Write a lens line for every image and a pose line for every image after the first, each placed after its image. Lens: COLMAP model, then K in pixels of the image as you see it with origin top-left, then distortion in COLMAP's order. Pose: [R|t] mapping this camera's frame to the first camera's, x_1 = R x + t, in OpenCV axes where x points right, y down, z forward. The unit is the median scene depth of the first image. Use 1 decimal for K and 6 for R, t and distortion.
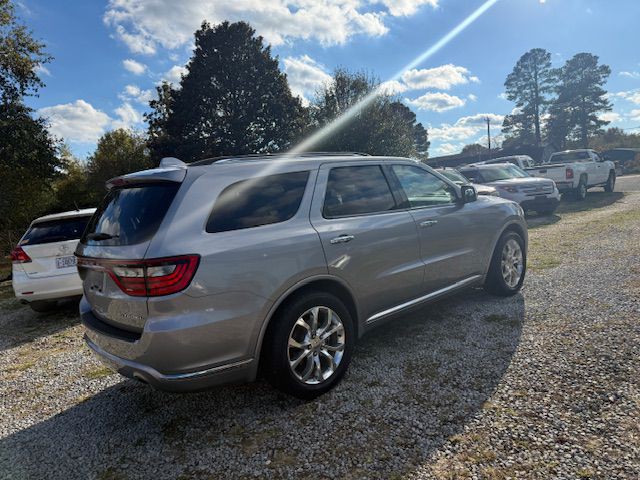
lens RADIAL K [[460.0, 0, 319.5], [0, 460.0, 239.8], [0, 0, 1]] dist [0.039731, -0.045402]
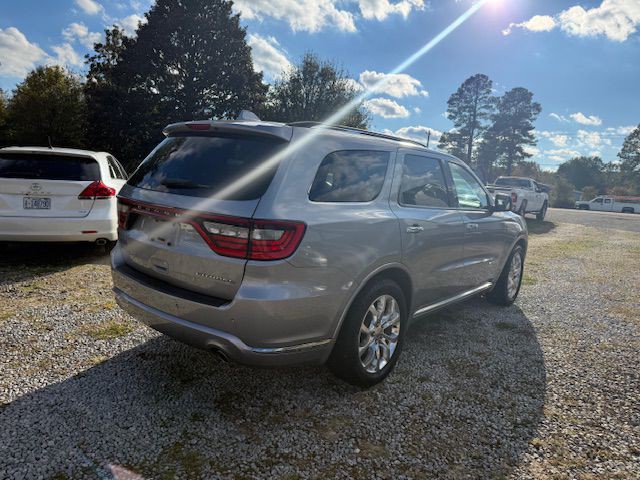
lens RADIAL K [[460.0, 0, 319.6], [0, 460.0, 239.4], [0, 0, 1]] dist [0.039731, -0.045402]
pose [[0.974717, 0.151192, 0.164524, -0.283896], [-0.155517, 0.987739, 0.013657, 0.035651], [-0.160442, -0.038898, 0.986279, 0.065801]]
